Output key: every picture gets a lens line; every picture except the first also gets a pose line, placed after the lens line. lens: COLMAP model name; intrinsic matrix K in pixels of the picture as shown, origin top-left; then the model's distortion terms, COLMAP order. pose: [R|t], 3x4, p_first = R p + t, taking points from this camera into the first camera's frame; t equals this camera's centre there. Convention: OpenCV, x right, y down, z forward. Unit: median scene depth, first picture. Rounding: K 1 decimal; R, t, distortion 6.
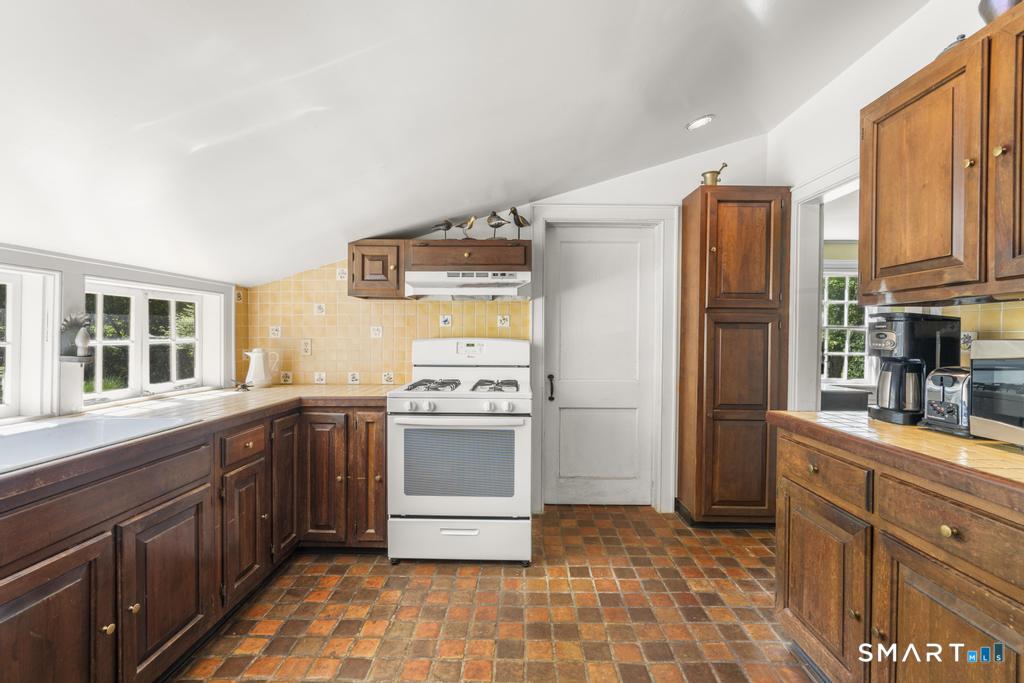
lens RADIAL K [[466.9, 0, 509.6], [0, 466.9, 340.2], [0, 0, 1]] dist [-0.000731, -0.000003]
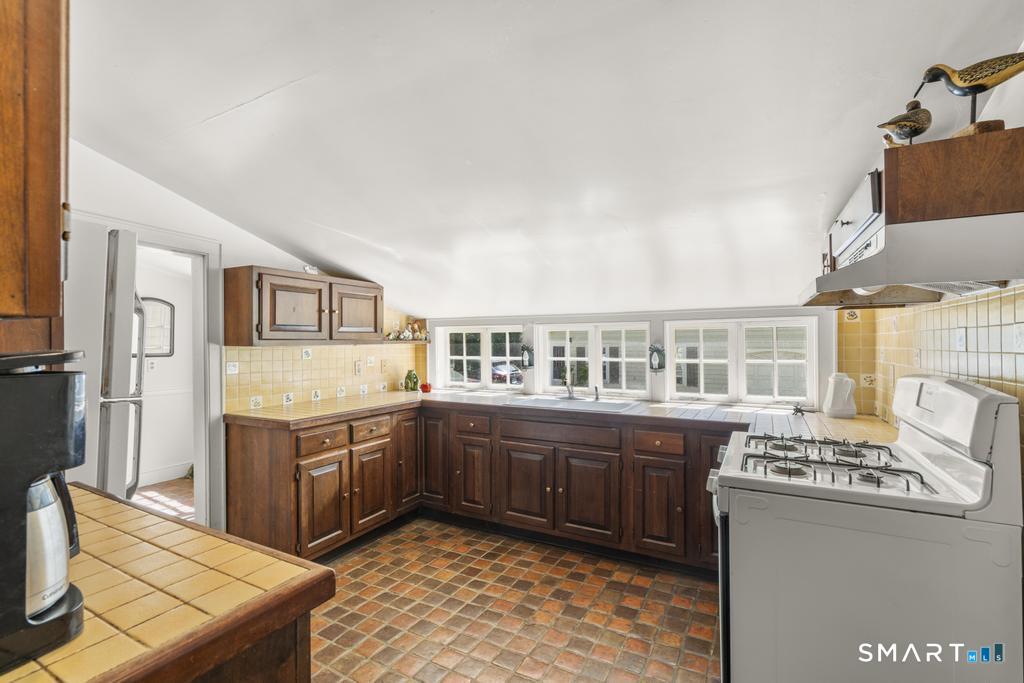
lens RADIAL K [[466.9, 0, 509.6], [0, 466.9, 340.2], [0, 0, 1]] dist [-0.000731, -0.000003]
pose [[-0.467413, -0.012850, -0.883946, 0.814209], [-0.012957, 0.999887, -0.007684, -0.044556], [0.883944, 0.007861, -0.467526, 1.274575]]
